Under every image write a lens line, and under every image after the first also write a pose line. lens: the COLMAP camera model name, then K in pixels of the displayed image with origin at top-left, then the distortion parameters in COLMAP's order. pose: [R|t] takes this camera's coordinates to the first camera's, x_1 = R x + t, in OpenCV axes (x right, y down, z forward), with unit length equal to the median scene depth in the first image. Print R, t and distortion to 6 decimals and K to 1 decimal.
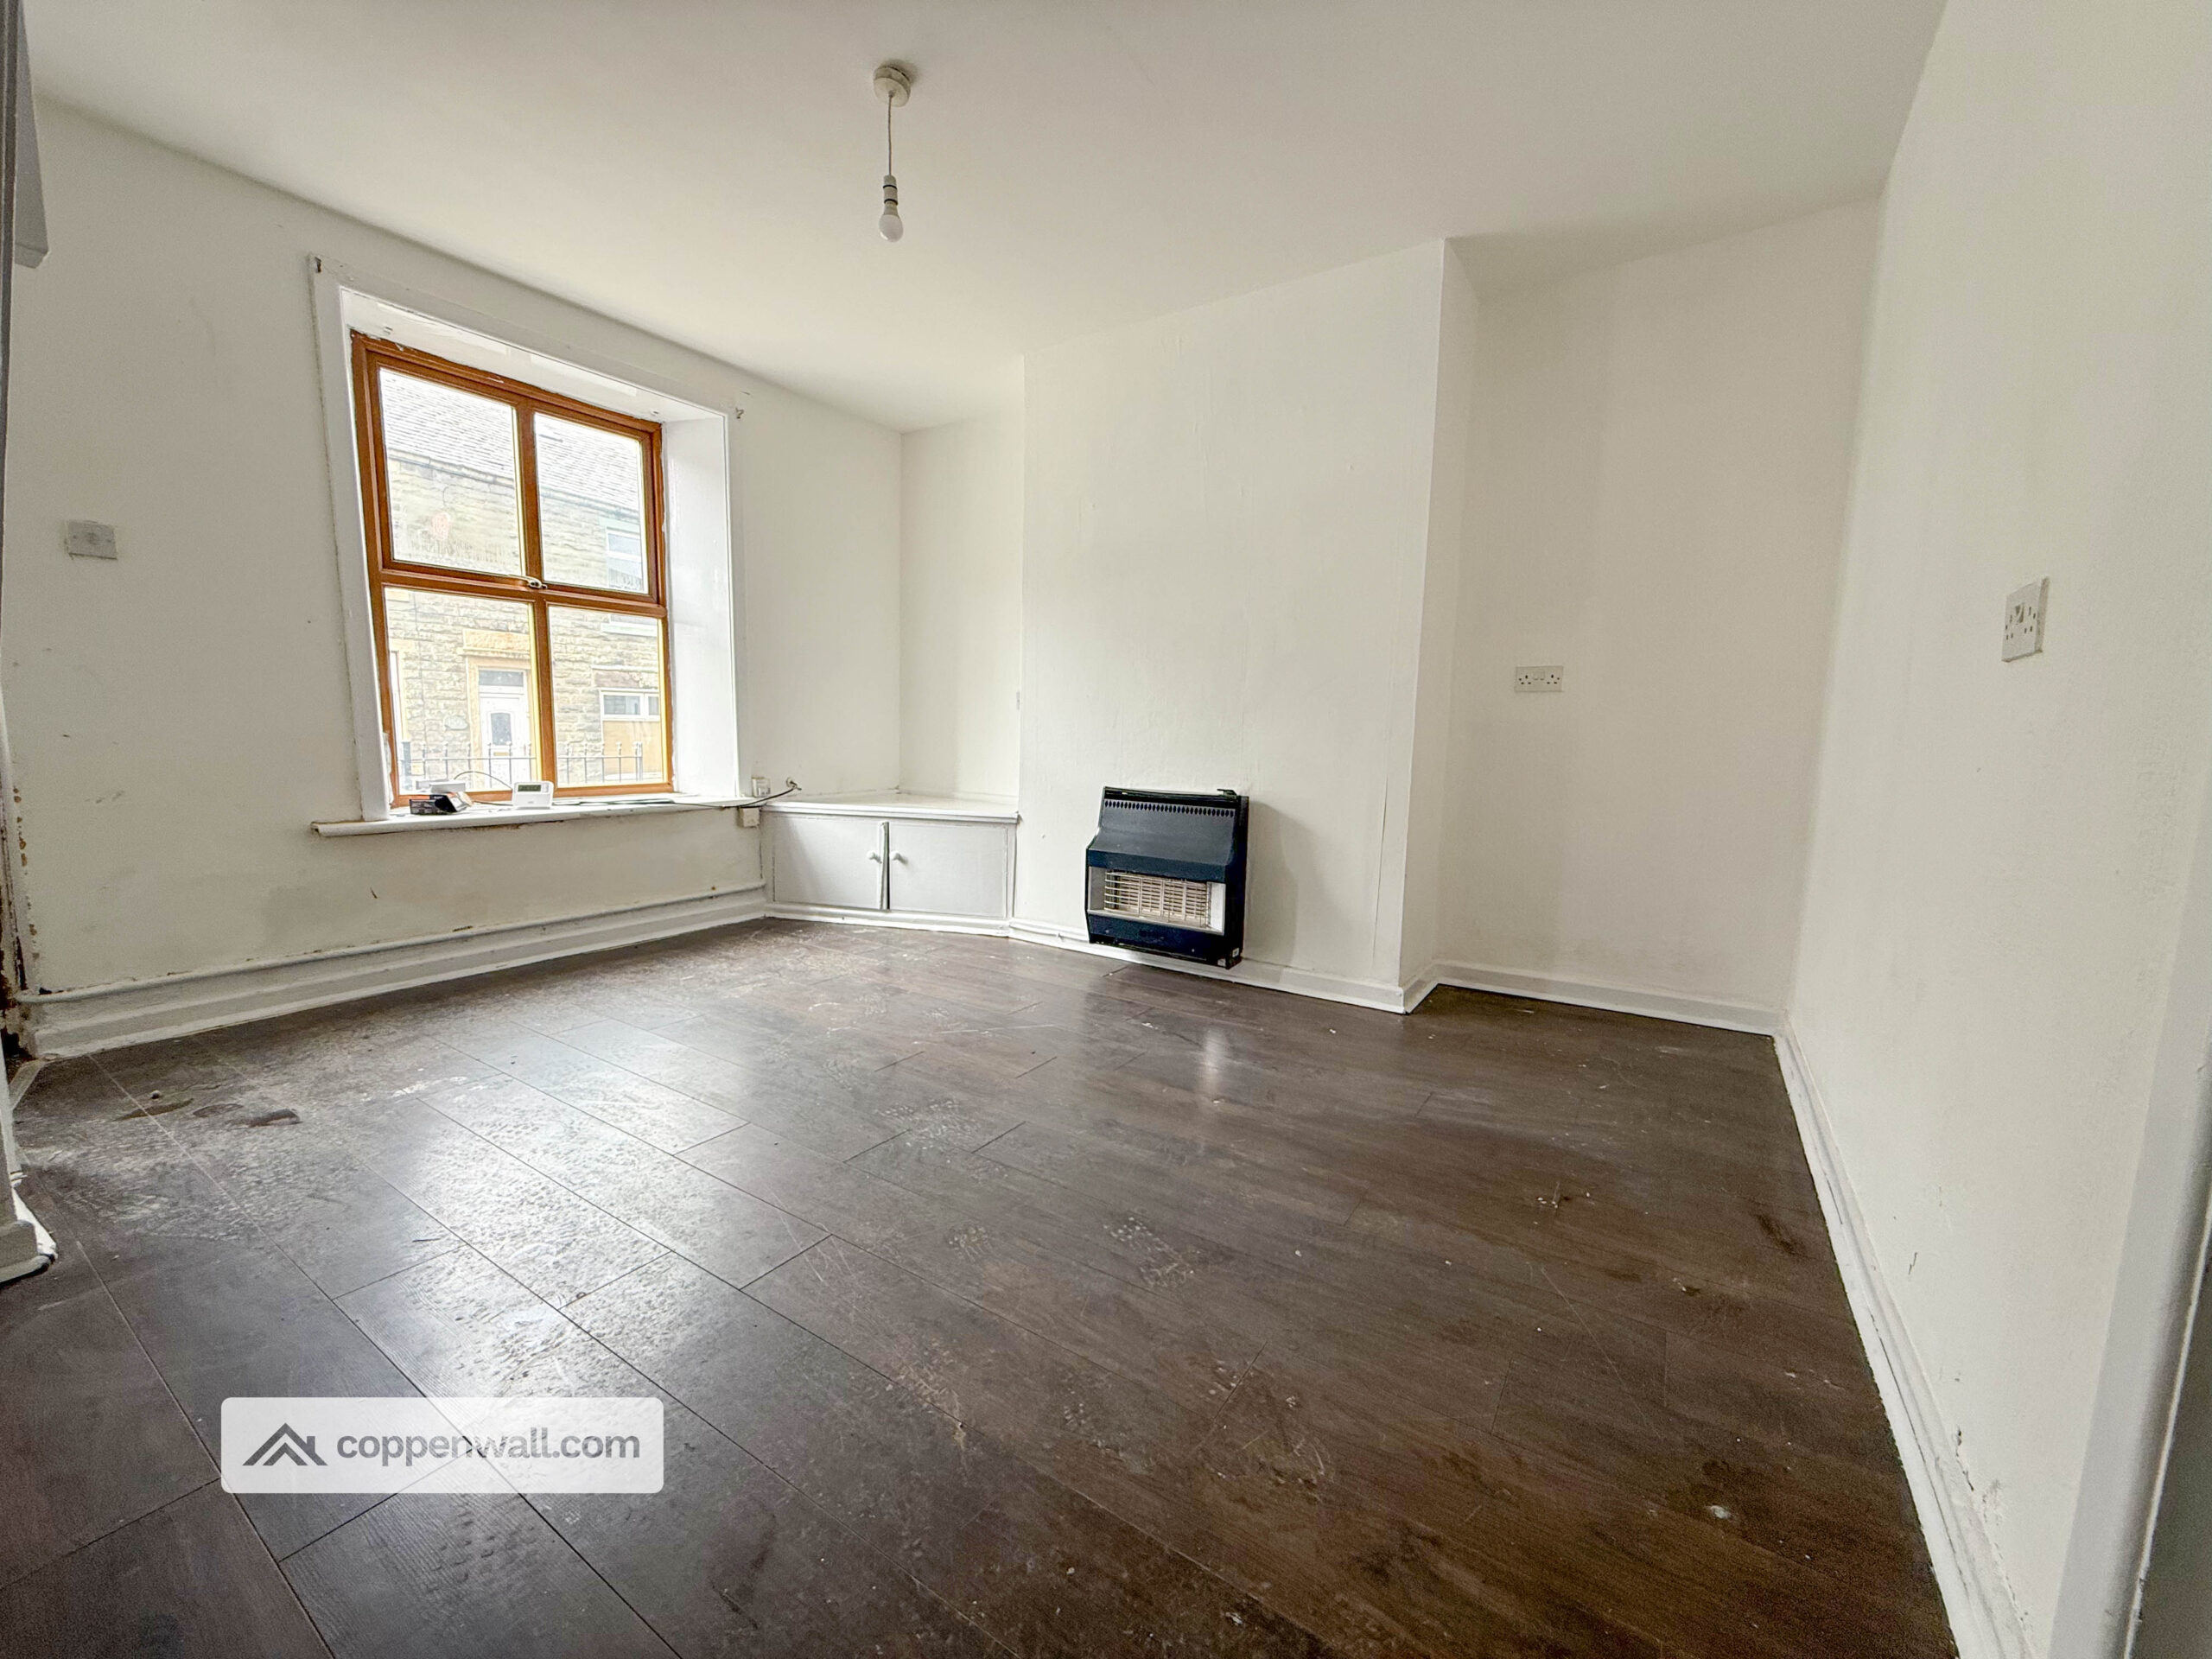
lens RADIAL K [[881.4, 0, 1087.6], [0, 881.4, 825.4], [0, 0, 1]] dist [-0.002108, 0.000999]
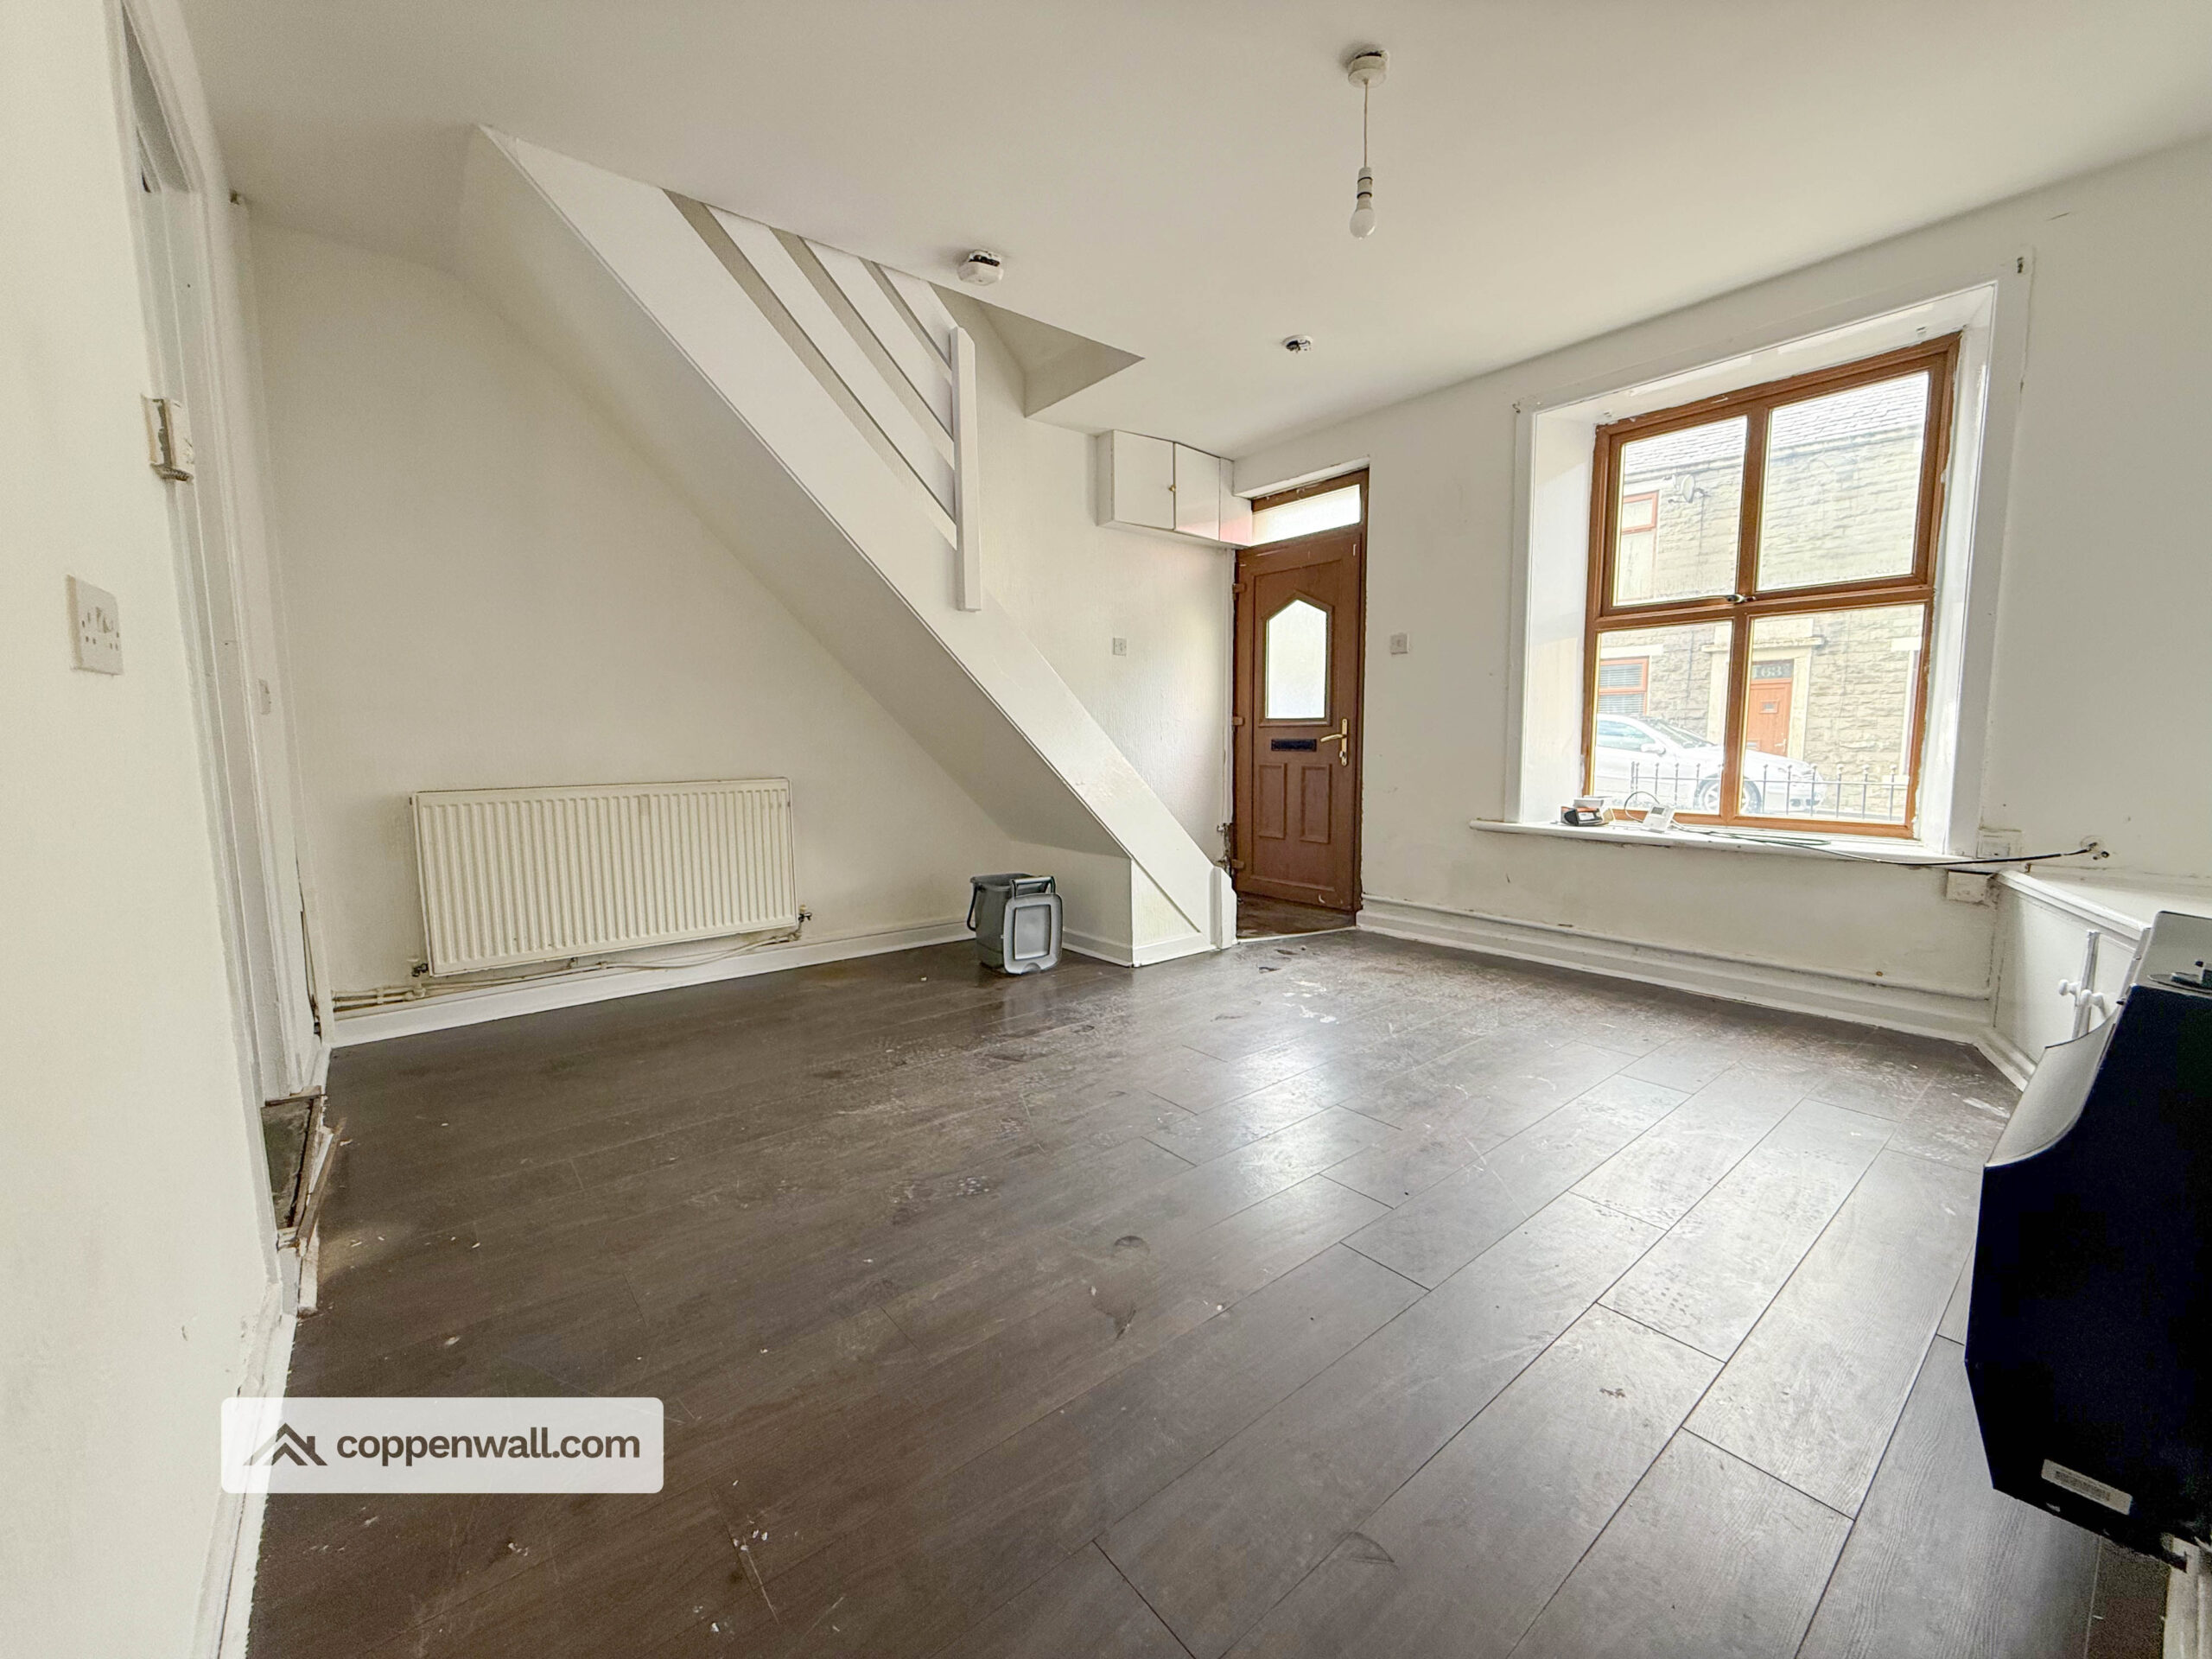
lens RADIAL K [[881.4, 0, 1118.3], [0, 881.4, 832.5], [0, 0, 1]] dist [-0.002108, 0.000999]
pose [[-0.286707, 0.089497, -0.953829, 0.540078], [-0.104691, 0.986737, 0.124053, -0.083393], [0.952281, 0.135425, -0.273535, 0.735423]]
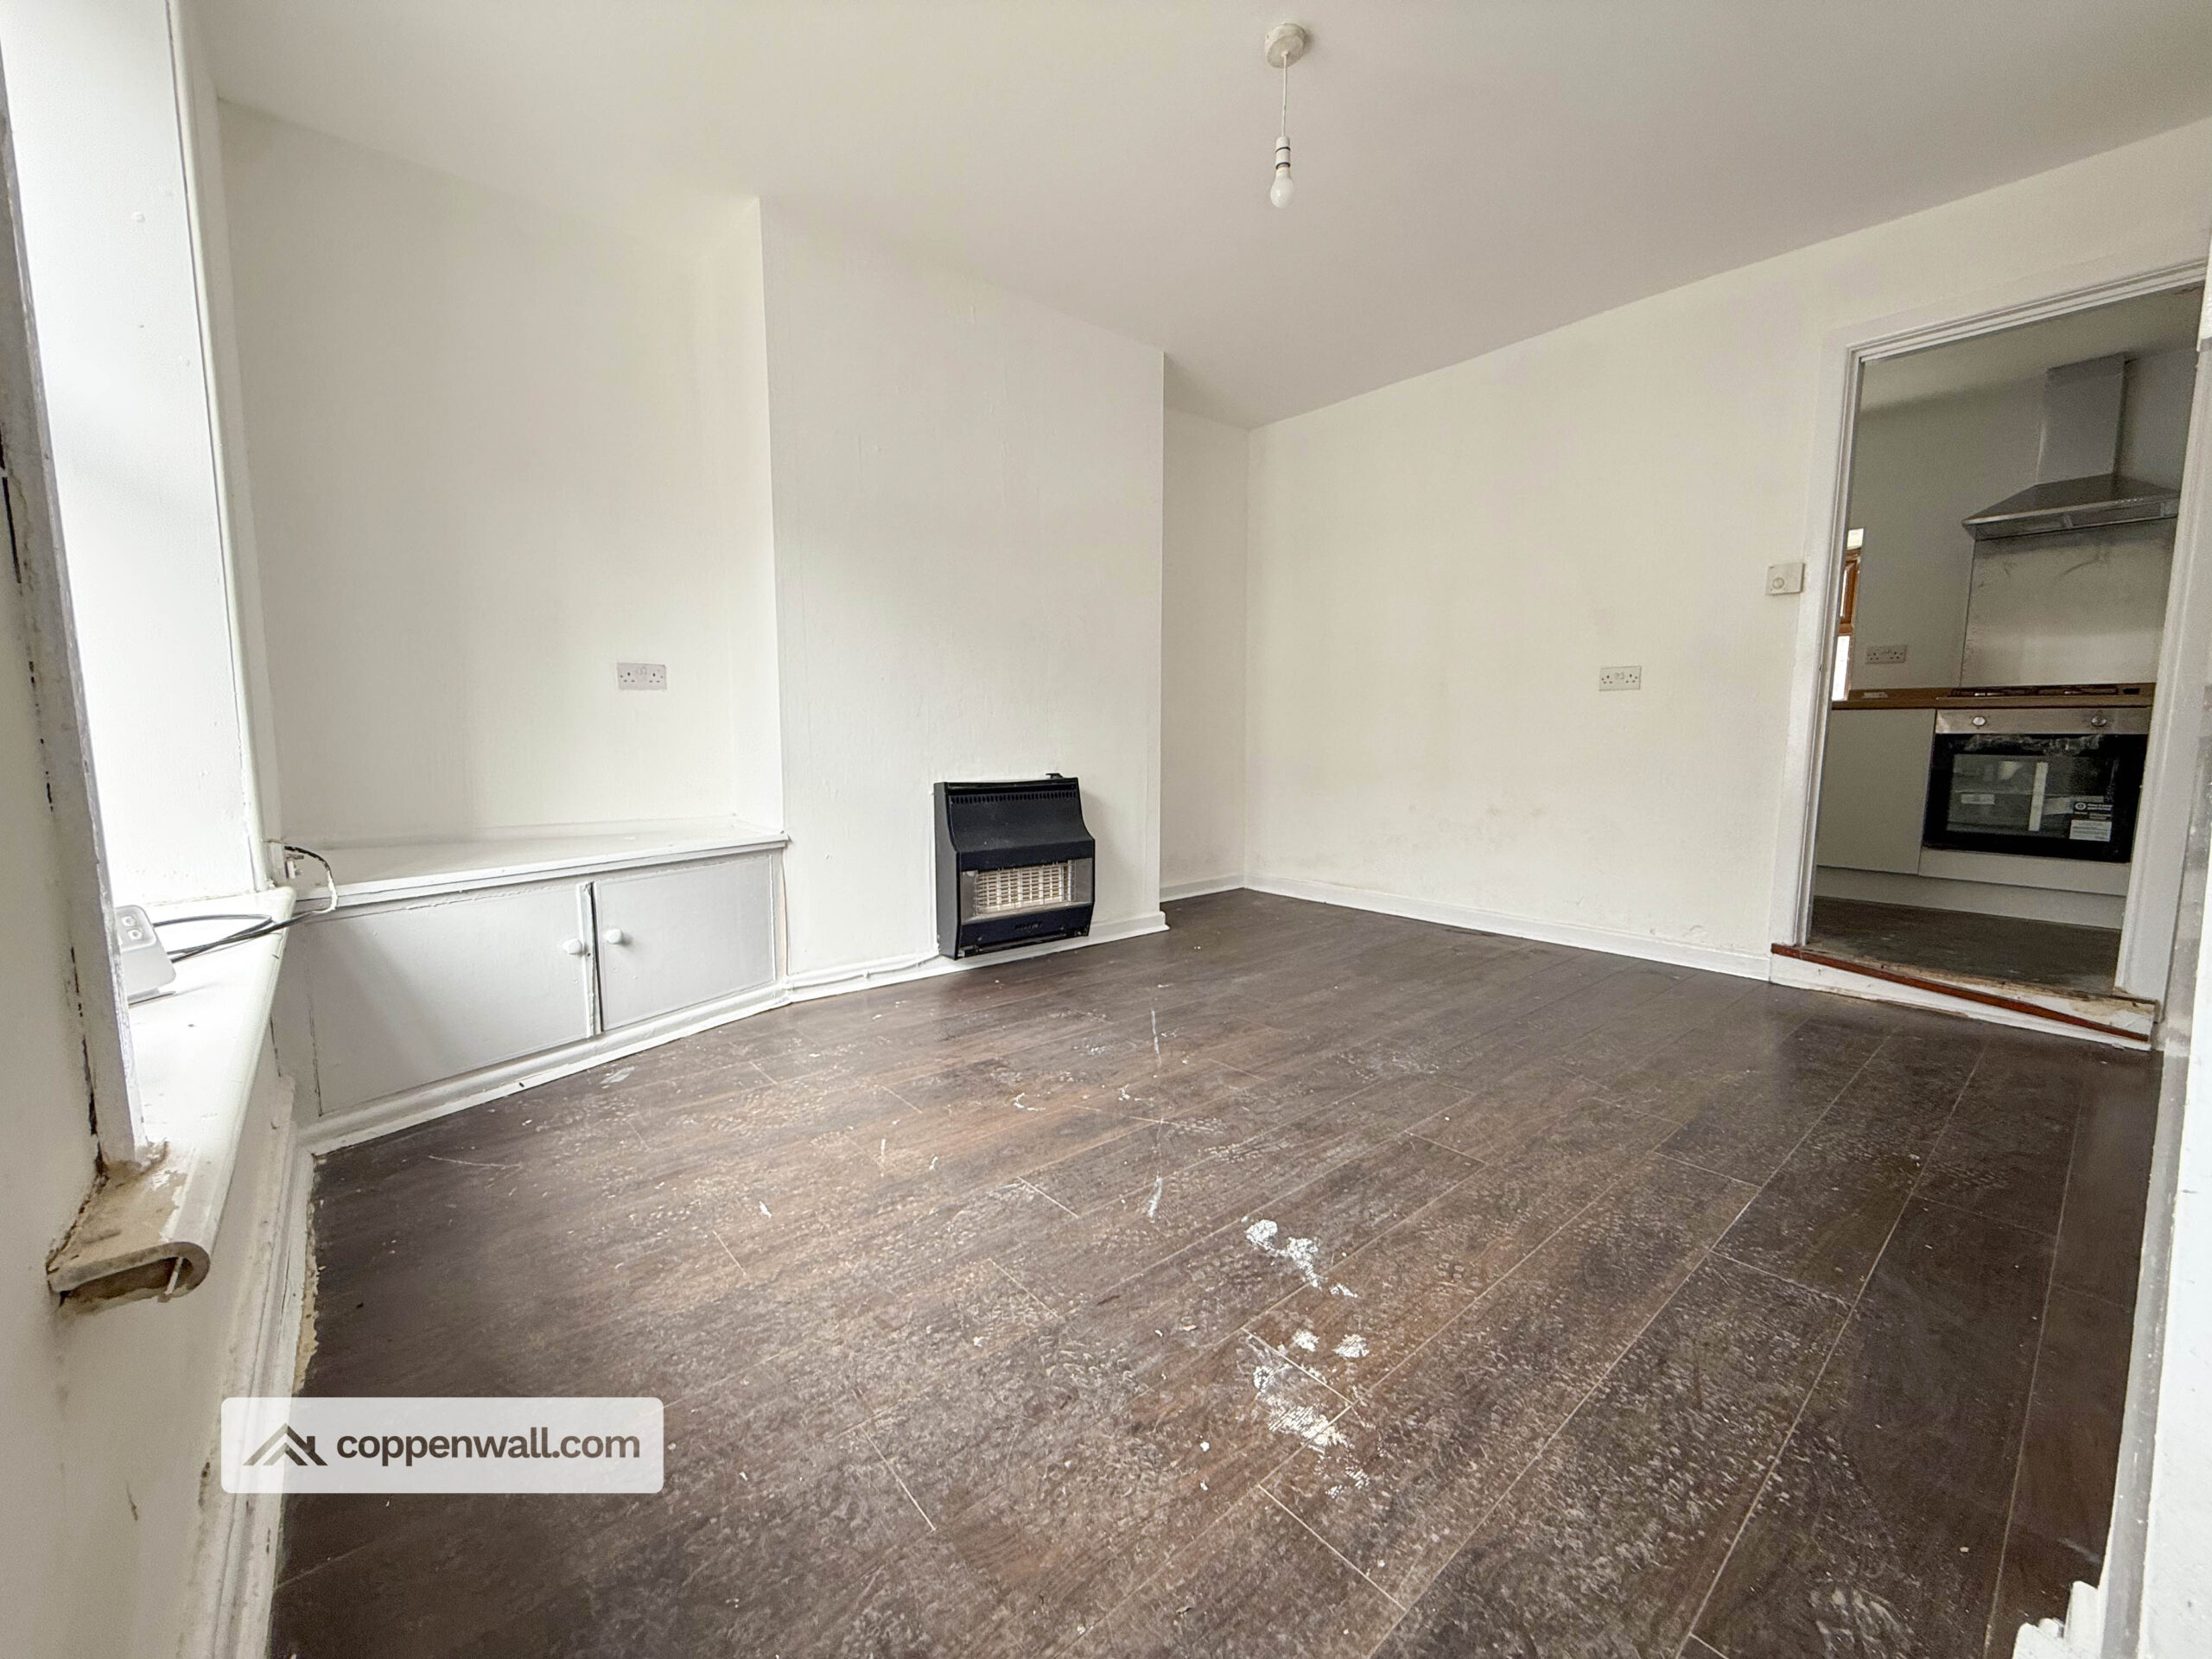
lens RADIAL K [[881.4, 0, 1107.6], [0, 881.4, 837.0], [0, 0, 1]] dist [-0.002108, 0.000999]
pose [[0.273928, -0.134164, 0.952346, -0.851882], [0.110366, 0.988066, 0.107451, -0.073175], [-0.955397, 0.075672, 0.285466, 0.644495]]
